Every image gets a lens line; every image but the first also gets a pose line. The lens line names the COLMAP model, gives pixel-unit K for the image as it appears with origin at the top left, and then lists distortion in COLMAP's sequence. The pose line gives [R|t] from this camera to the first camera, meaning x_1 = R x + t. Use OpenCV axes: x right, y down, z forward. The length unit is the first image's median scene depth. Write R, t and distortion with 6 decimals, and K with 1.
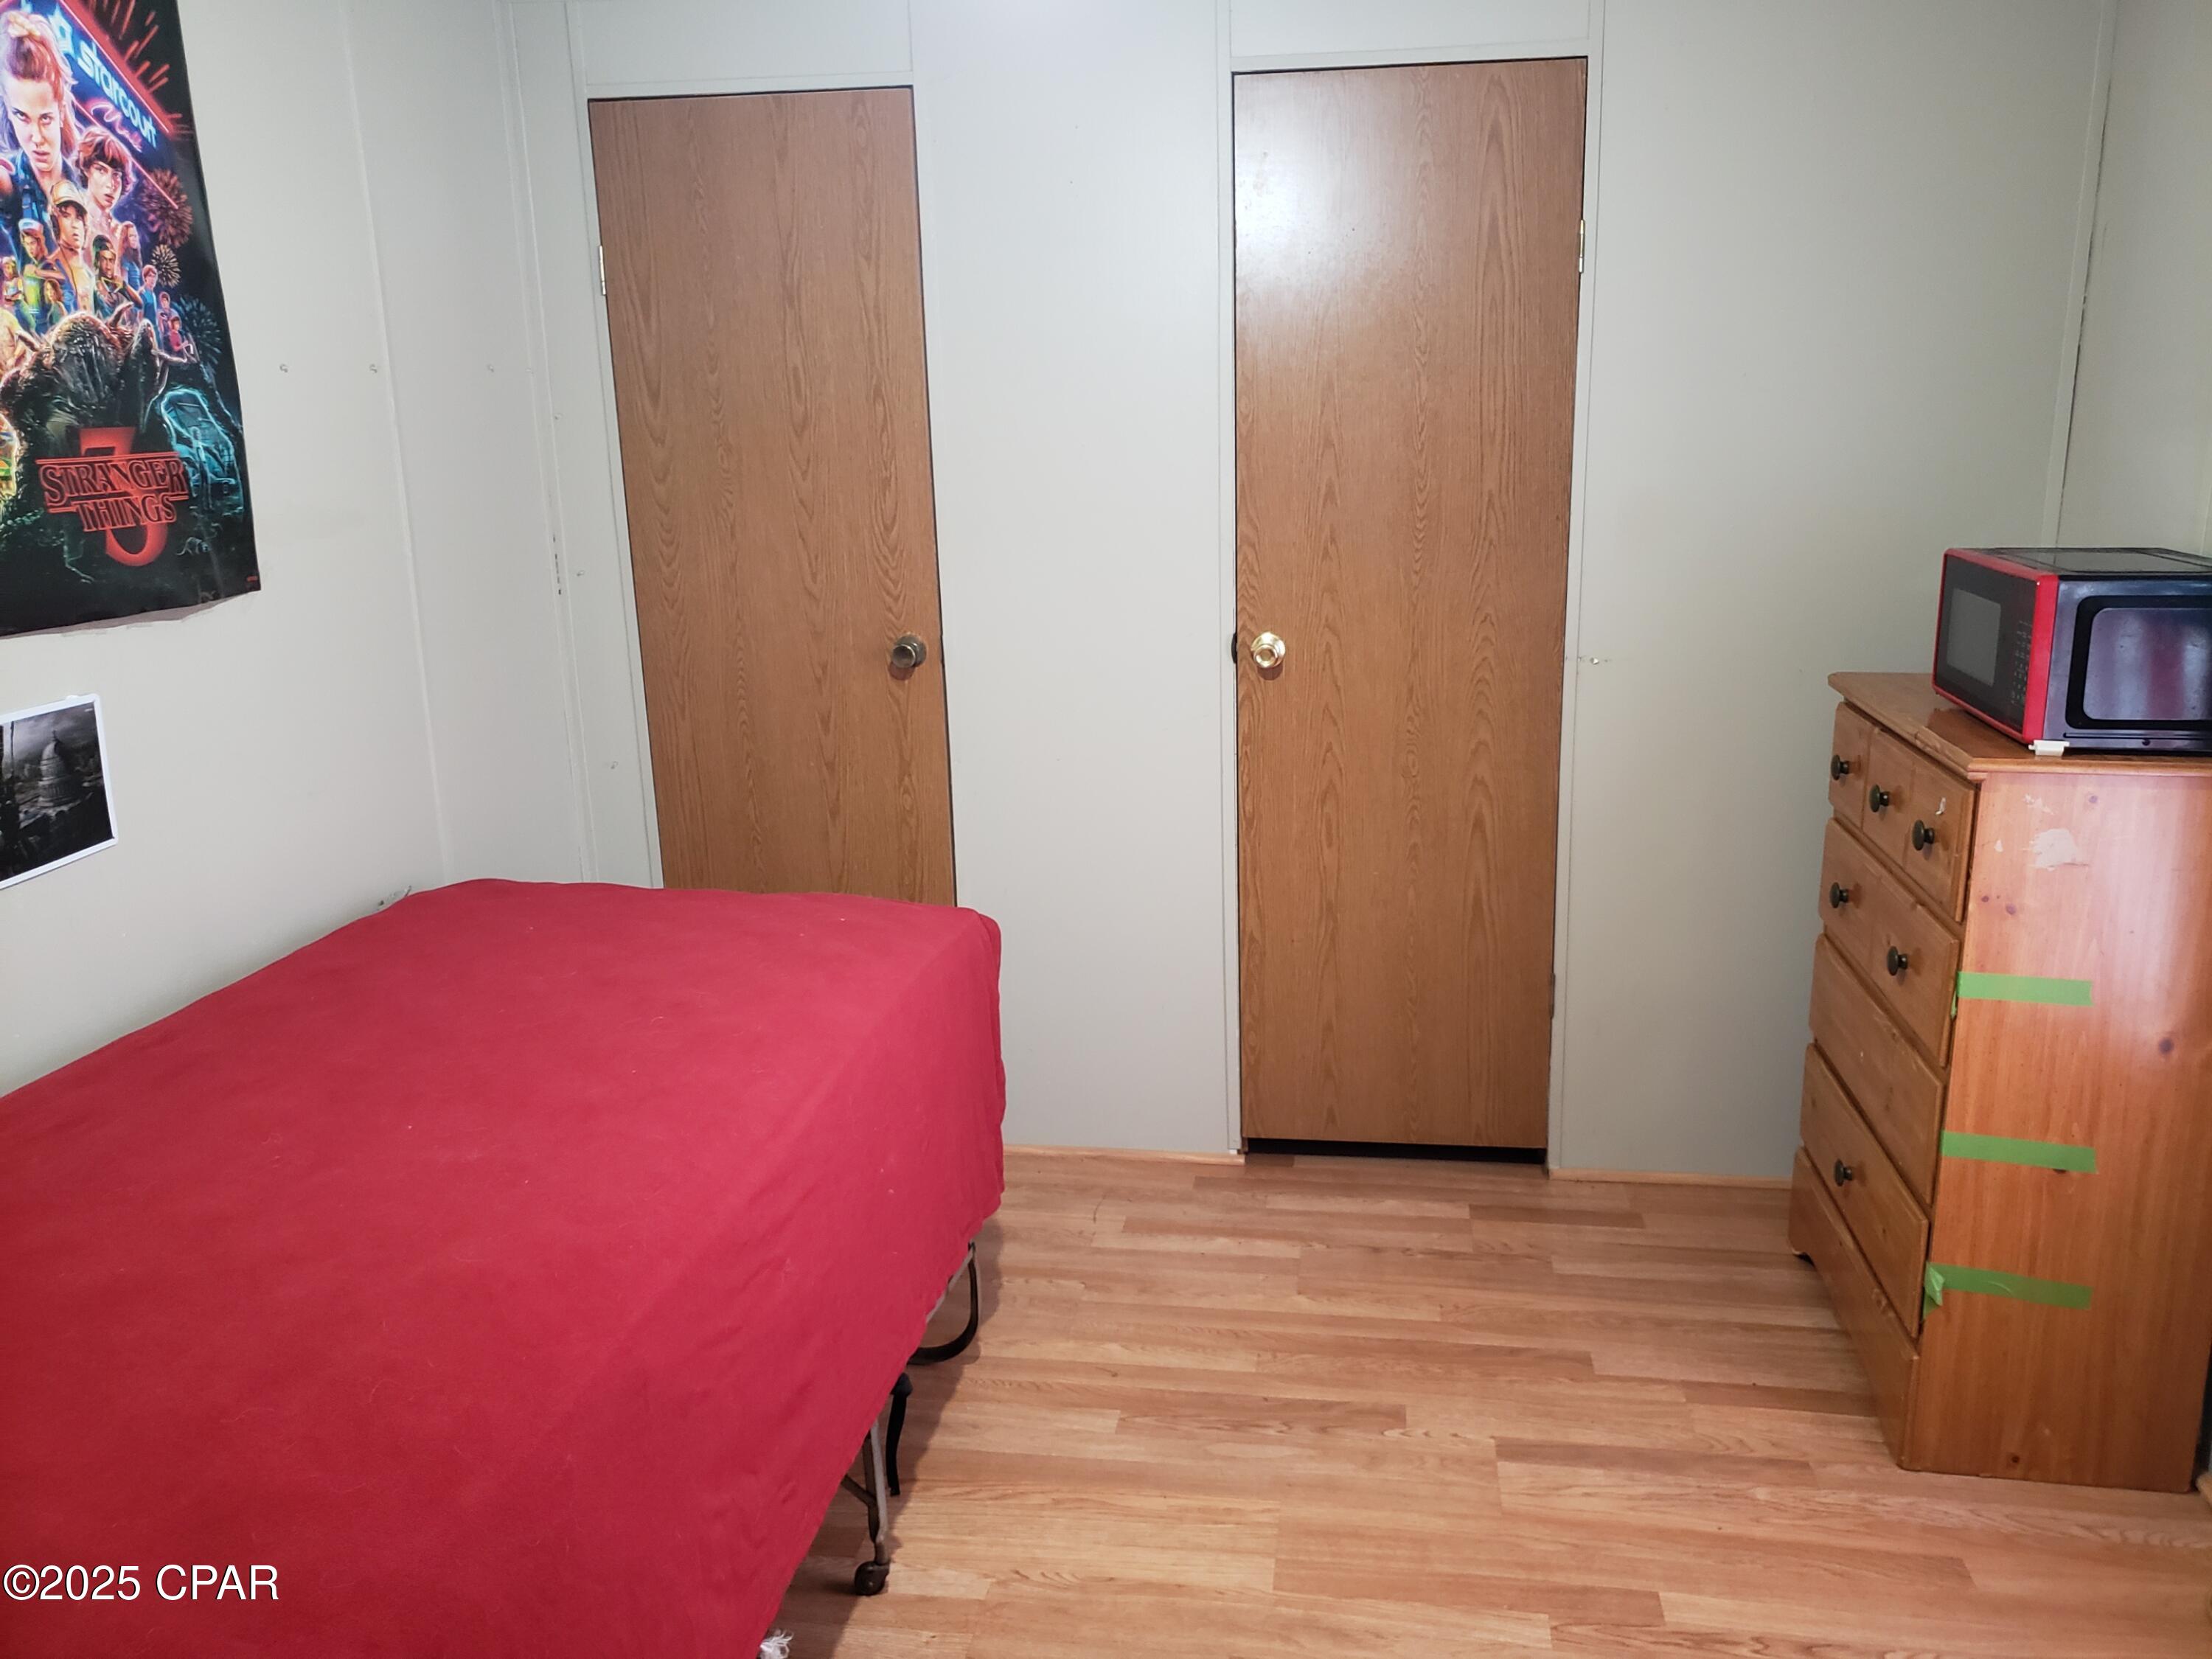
lens RADIAL K [[1728.8, 0, 1143.7], [0, 1728.8, 824.3], [0, 0, 1]] dist [-0.012444, 0.050398]
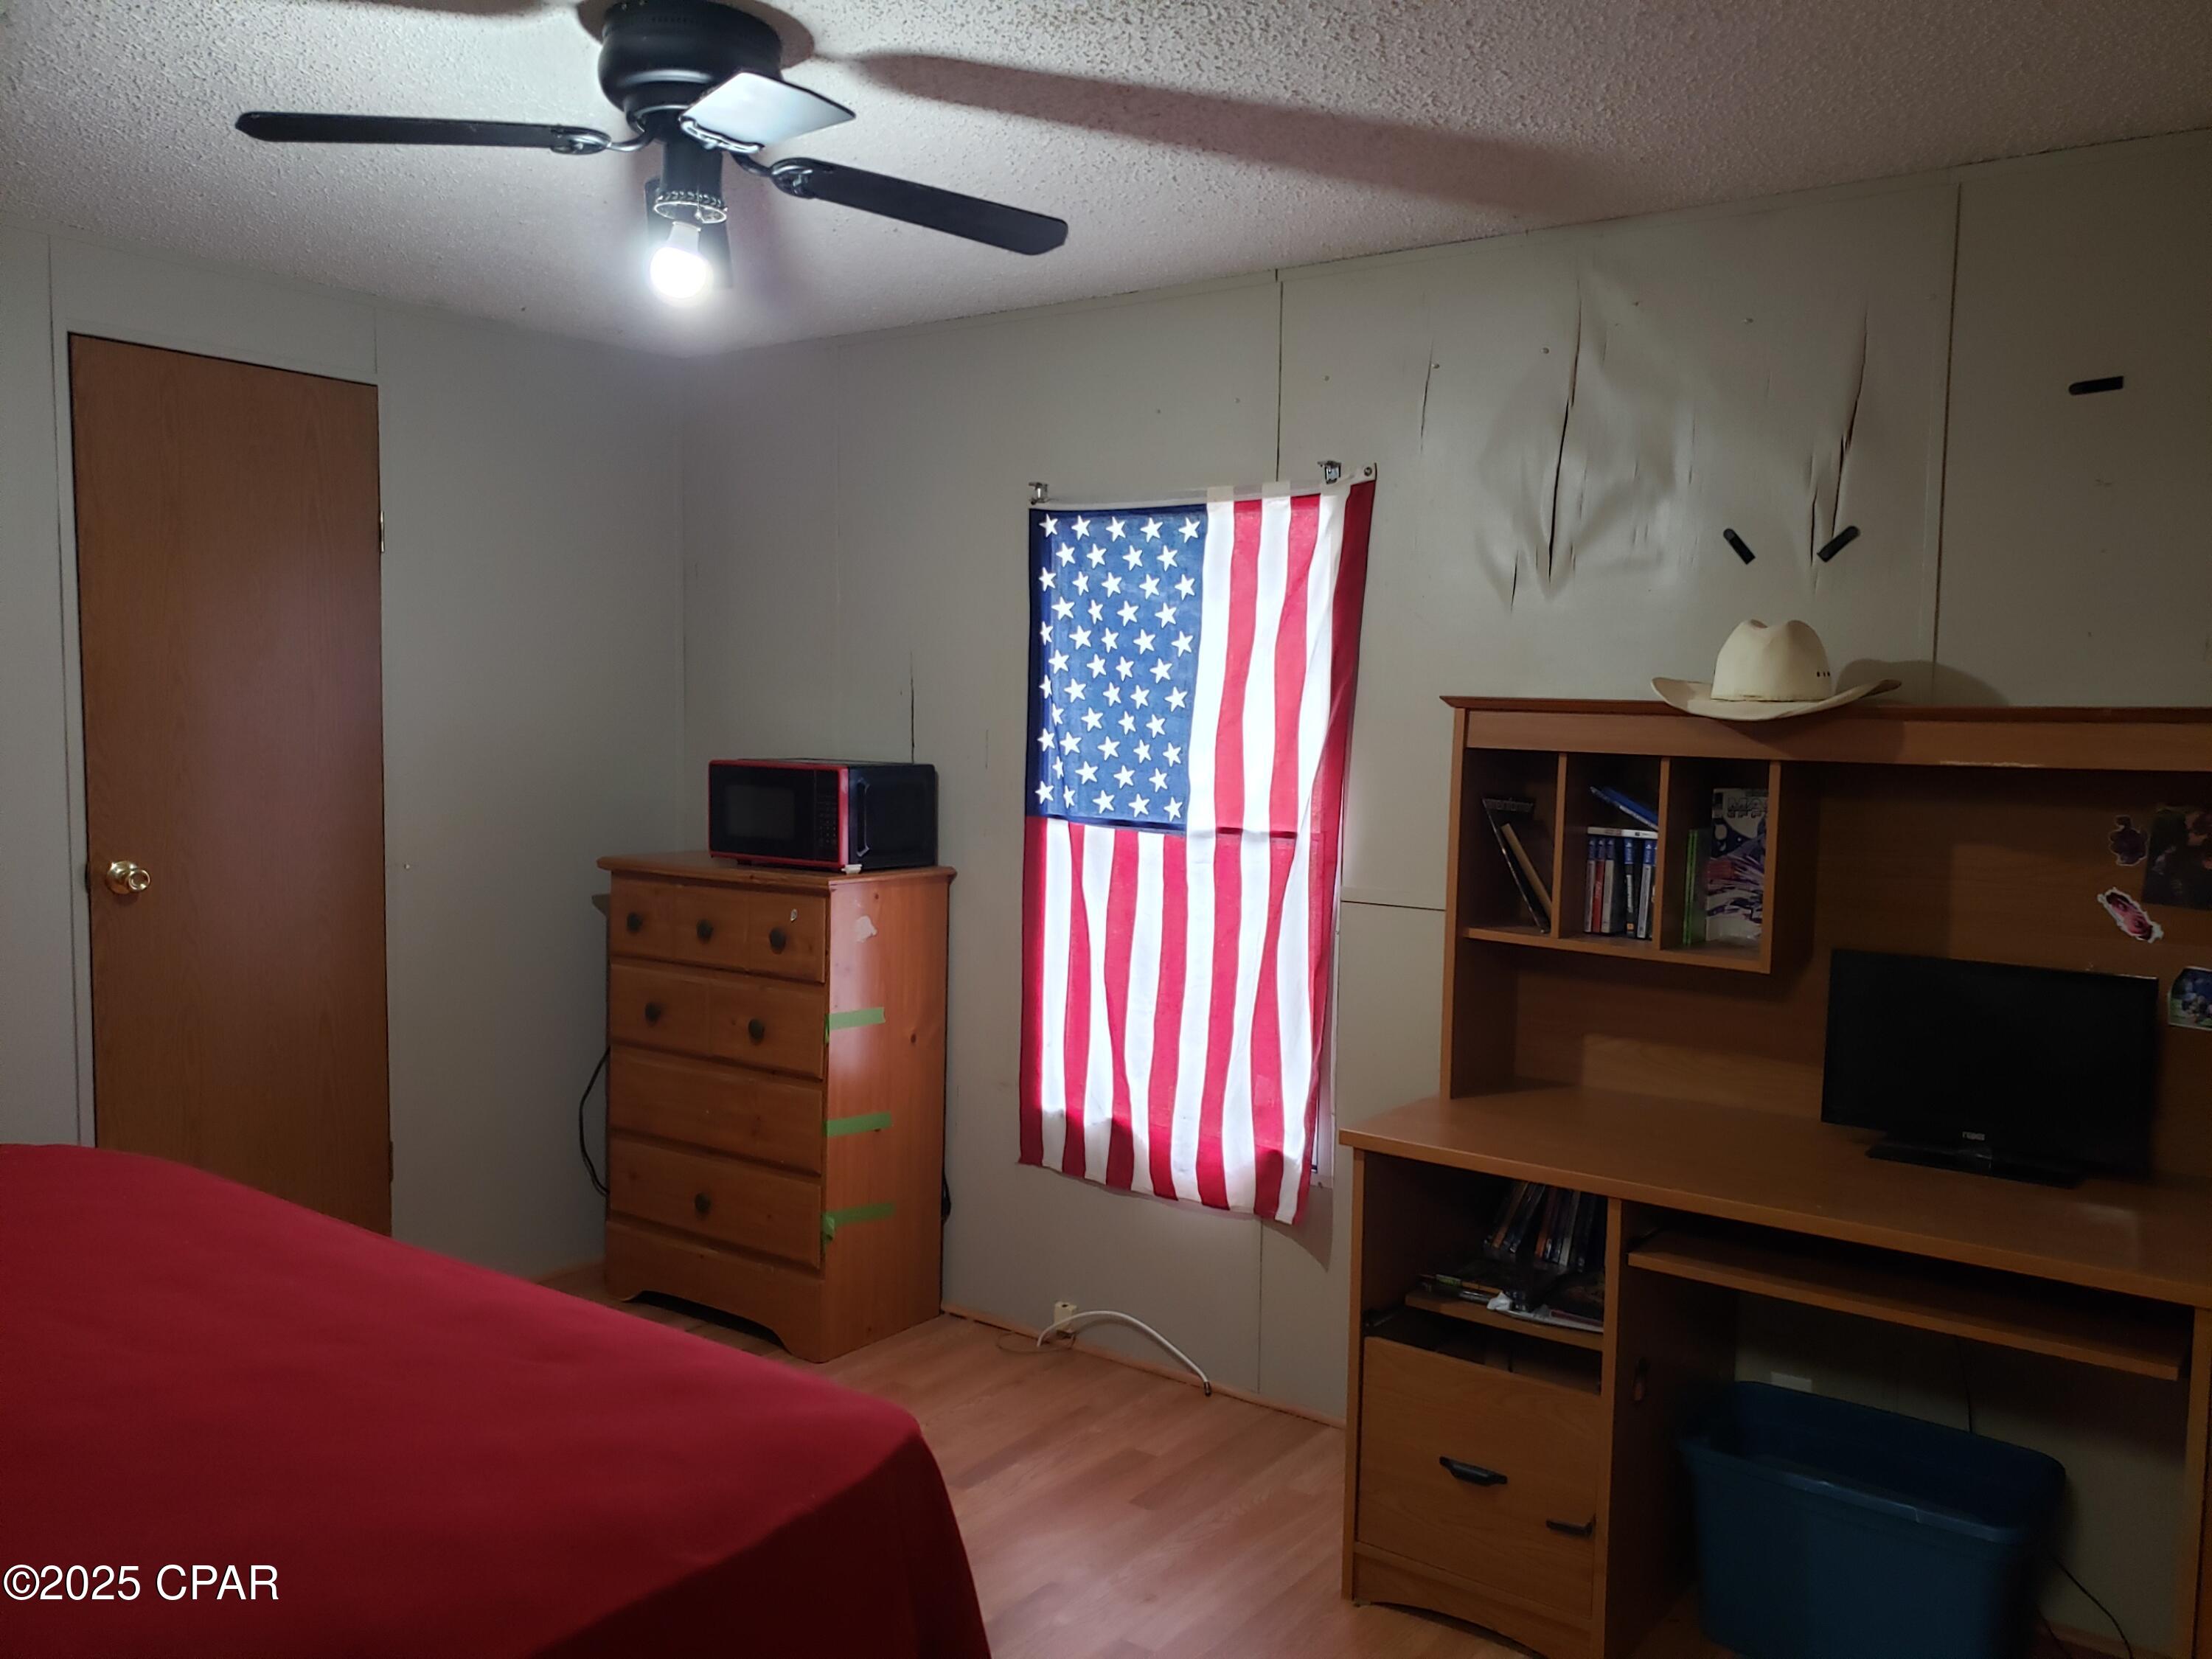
lens RADIAL K [[1728.8, 0, 1143.7], [0, 1728.8, 824.3], [0, 0, 1]] dist [-0.012444, 0.050398]
pose [[0.434481, -0.045829, 0.899514, -0.732017], [0.182441, 0.982480, -0.038067, 0.022609], [-0.882010, 0.180648, 0.435230, 0.018122]]
